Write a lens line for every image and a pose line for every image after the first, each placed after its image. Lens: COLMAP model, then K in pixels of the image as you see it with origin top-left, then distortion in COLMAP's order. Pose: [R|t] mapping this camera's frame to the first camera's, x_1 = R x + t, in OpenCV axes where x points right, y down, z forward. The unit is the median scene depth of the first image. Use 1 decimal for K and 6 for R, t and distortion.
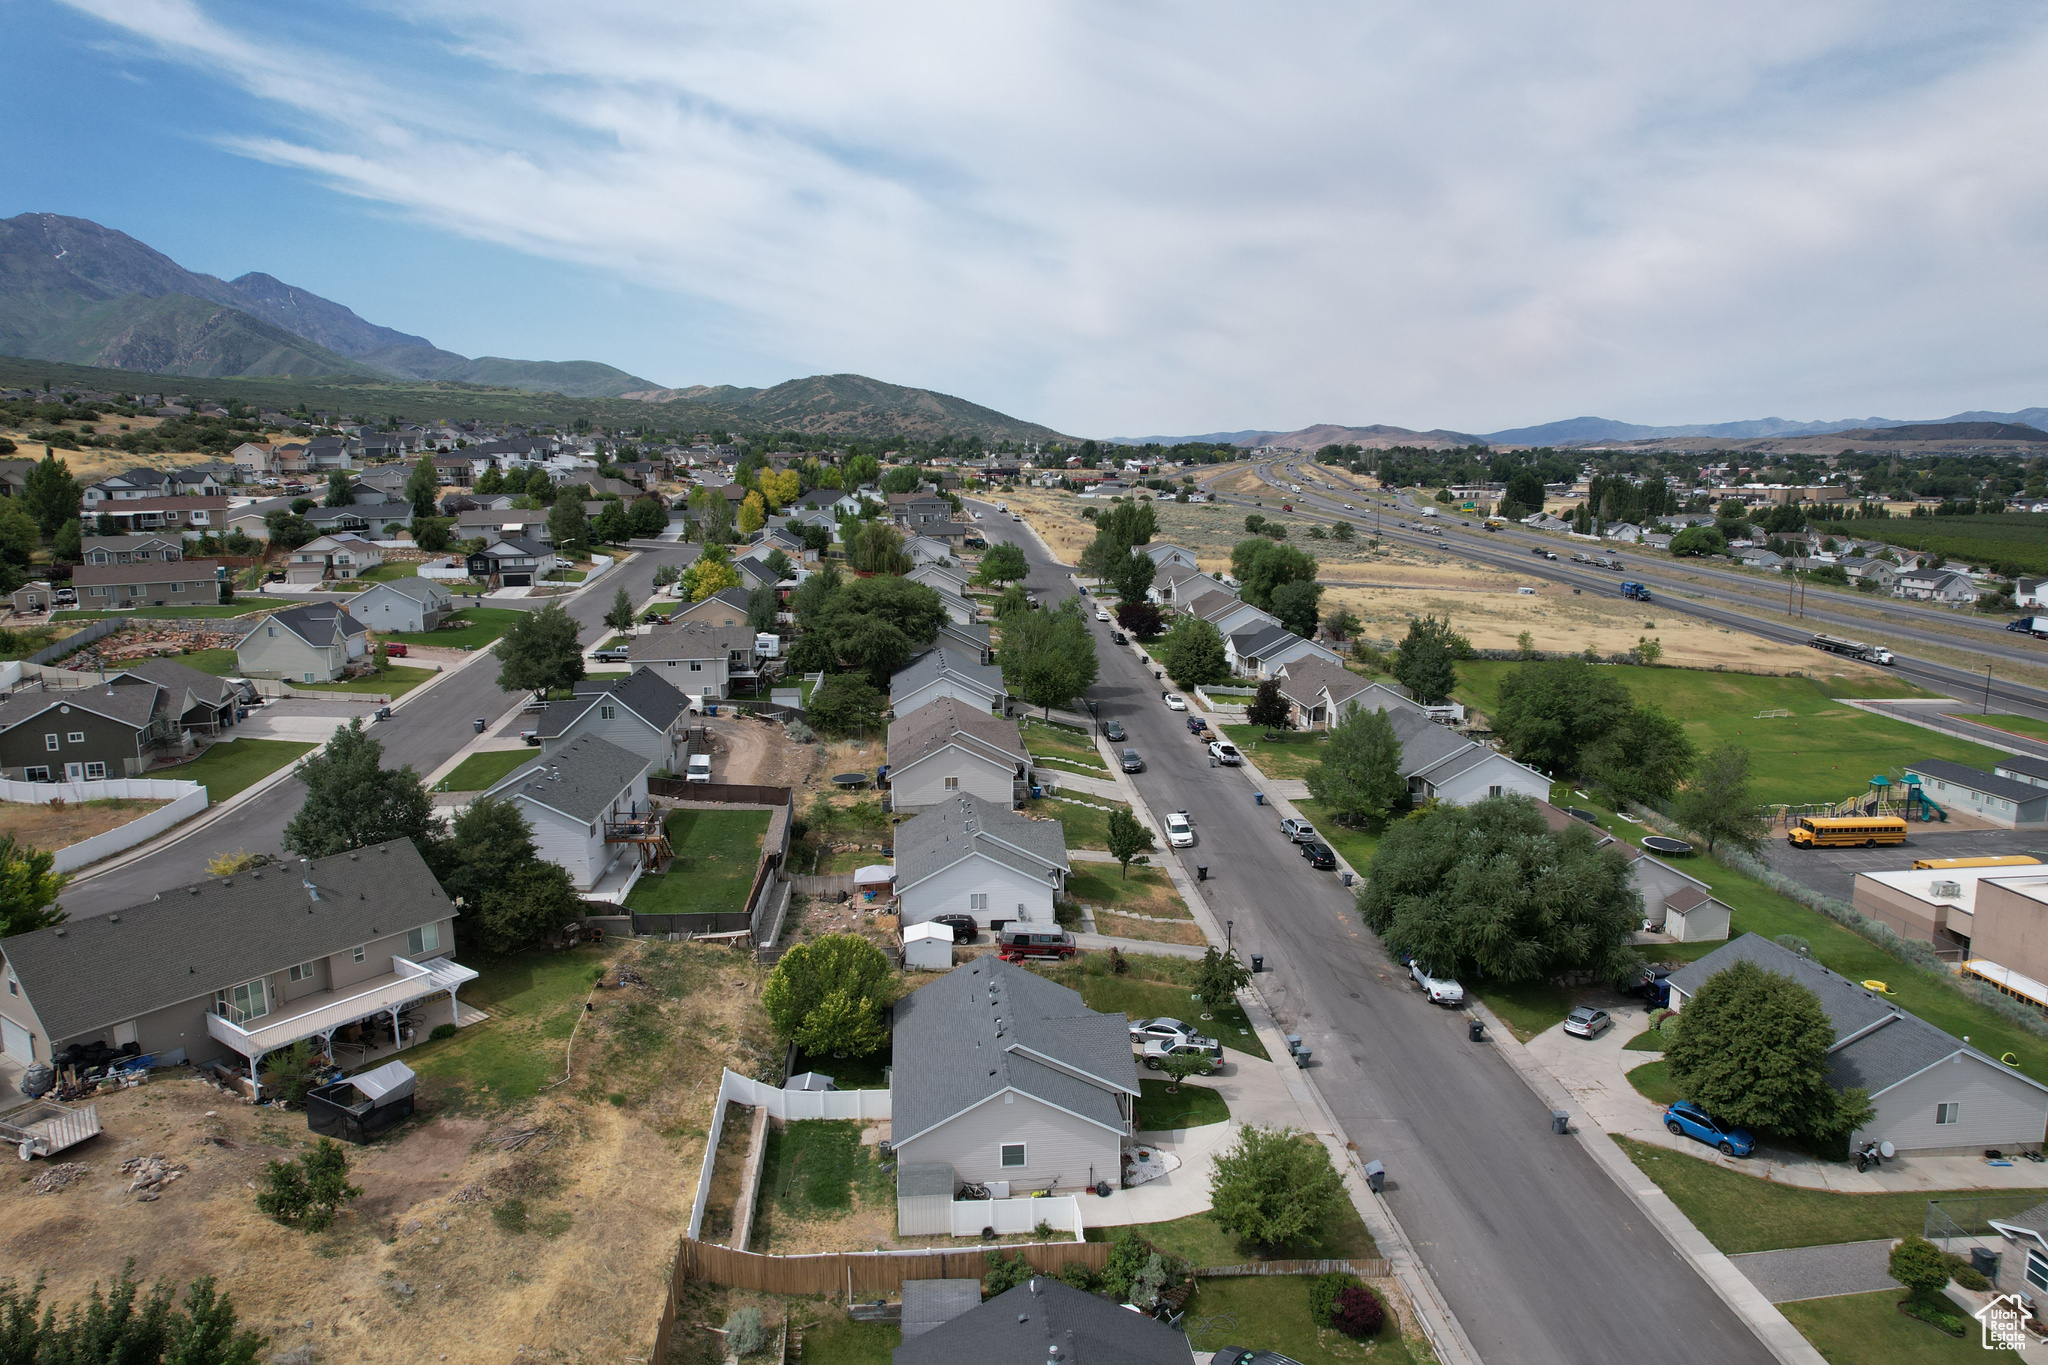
lens RADIAL K [[1306.0, 0, 1022.6], [0, 1306.0, 703.4], [0, 0, 1]] dist [-0.065043, 0.054080]
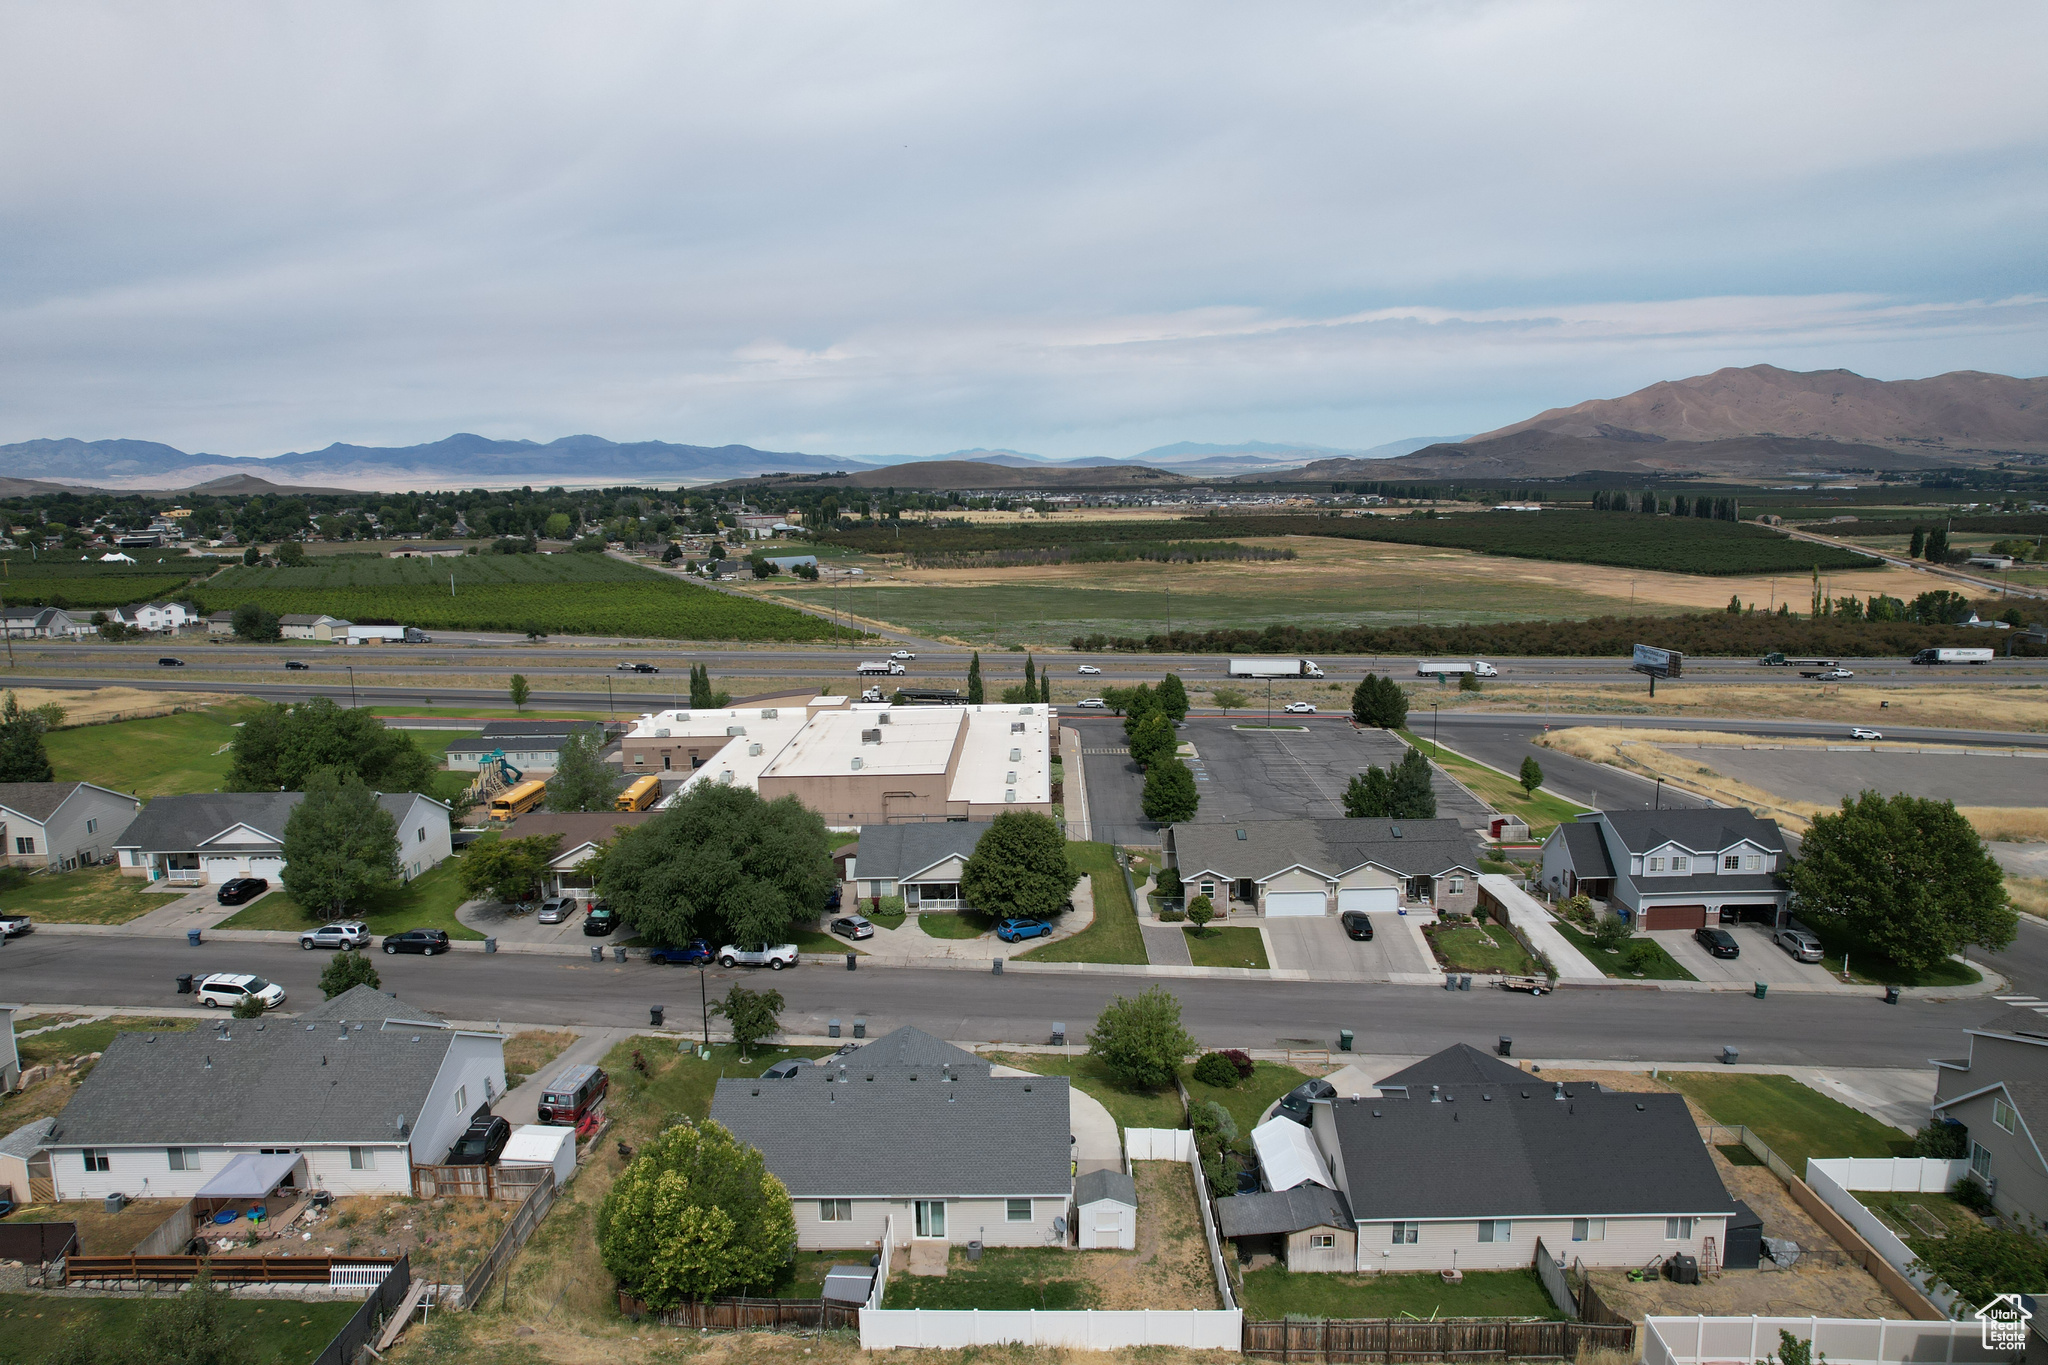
lens RADIAL K [[1306.0, 0, 1022.6], [0, 1306.0, 703.4], [0, 0, 1]] dist [-0.065043, 0.054080]
pose [[0.107968, -0.169122, 0.979664, -0.354043], [0.199005, 0.969156, 0.145375, -0.053046], [-0.974033, 0.179262, 0.138294, 0.309766]]
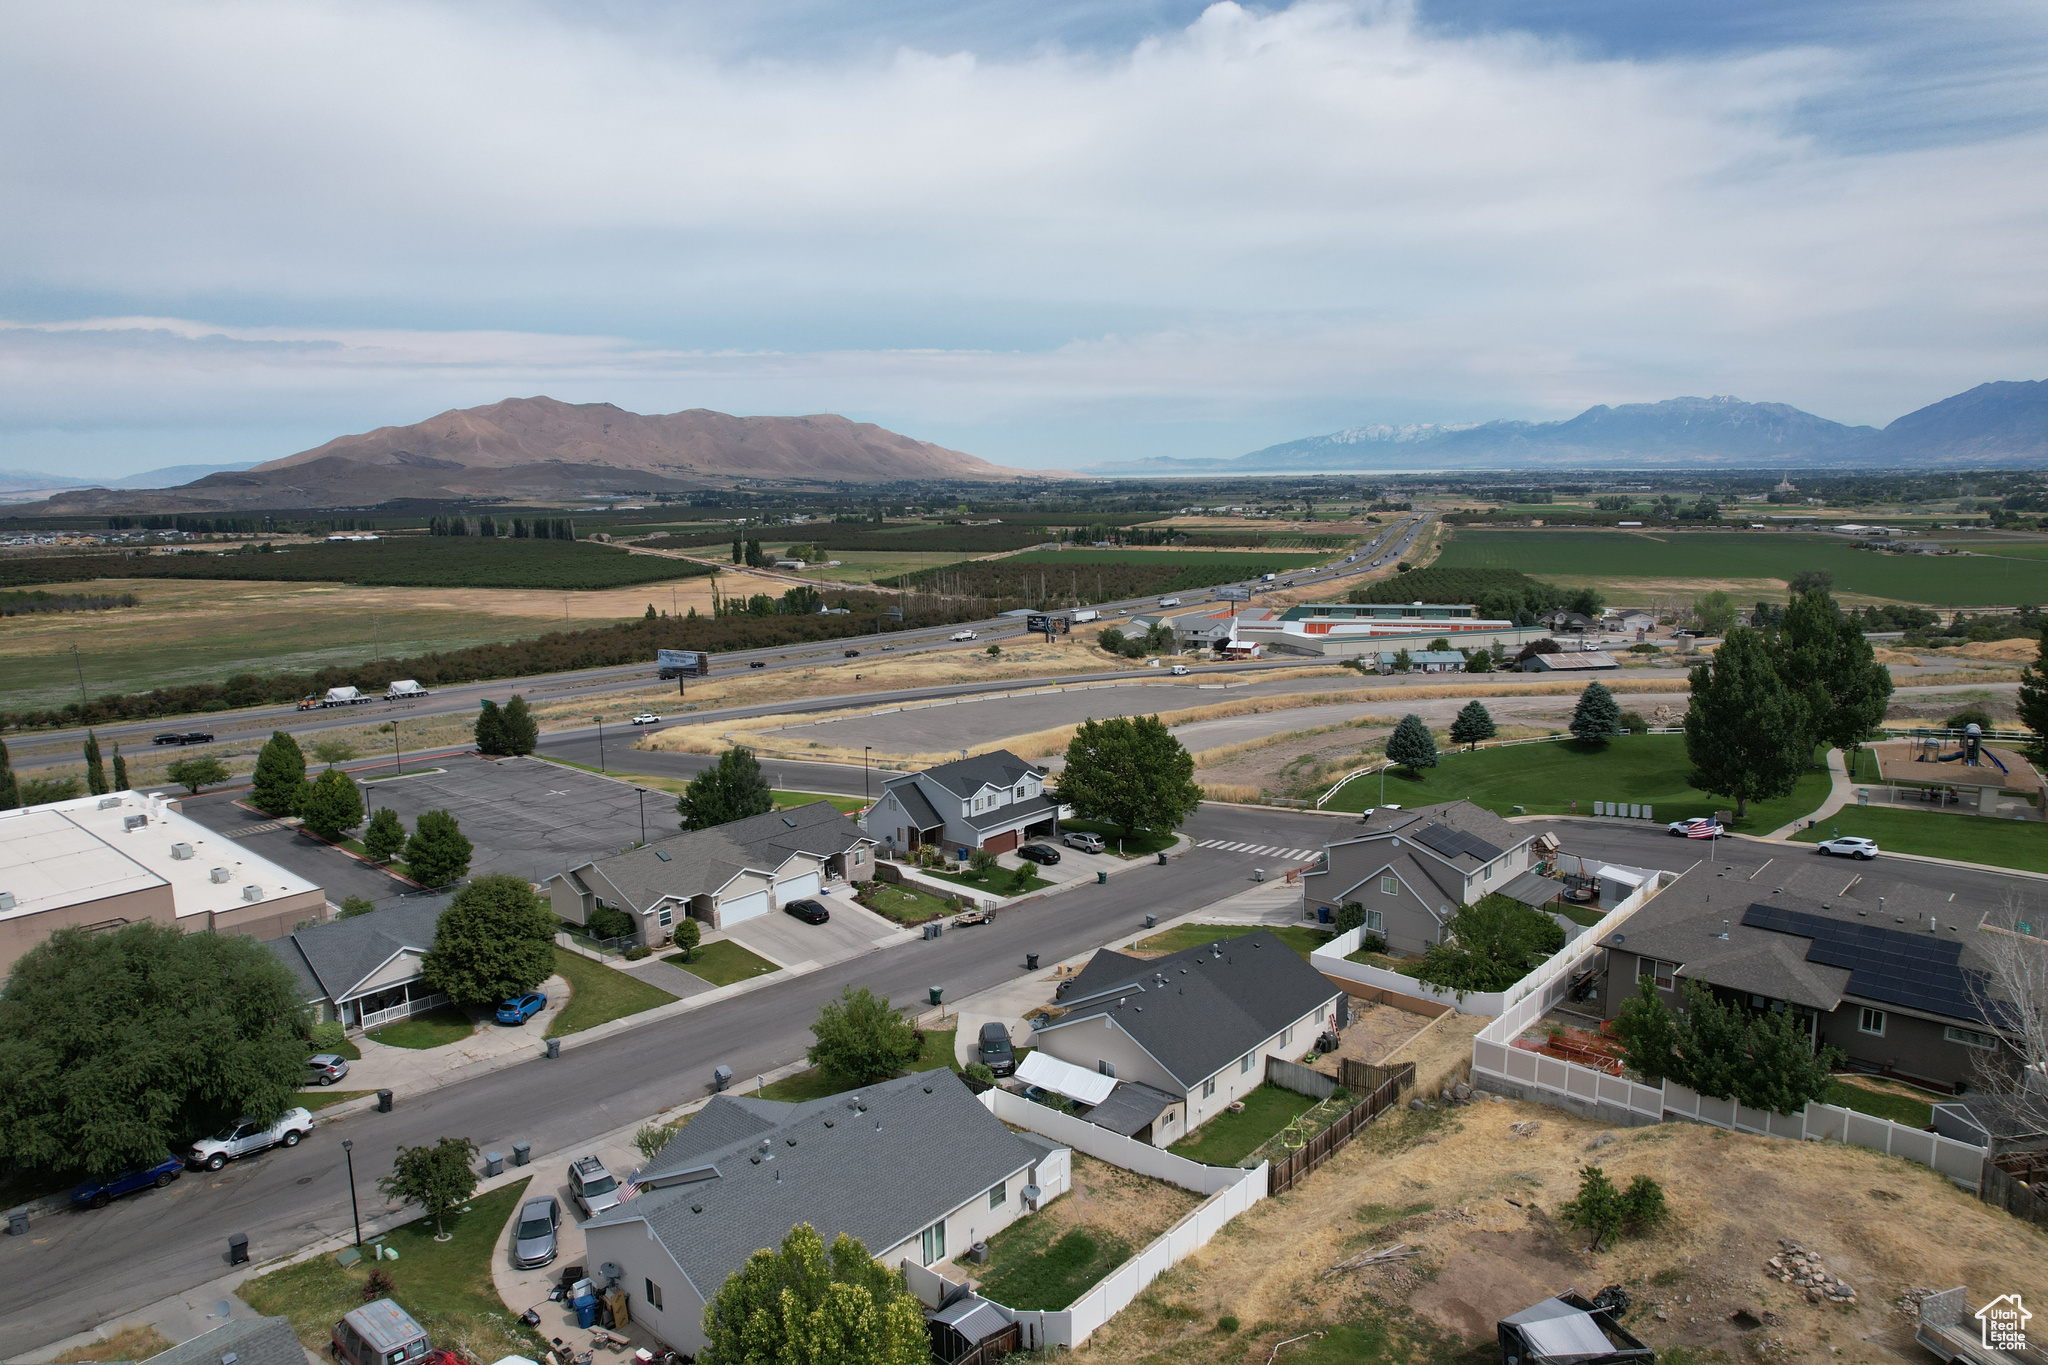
lens RADIAL K [[1306.0, 0, 1022.6], [0, 1306.0, 703.4], [0, 0, 1]] dist [-0.065043, 0.054080]
pose [[-0.685894, -0.104166, 0.720207, -0.280373], [0.159457, 0.944135, 0.288413, -0.097213], [-0.710016, 0.312662, -0.630967, 0.558012]]
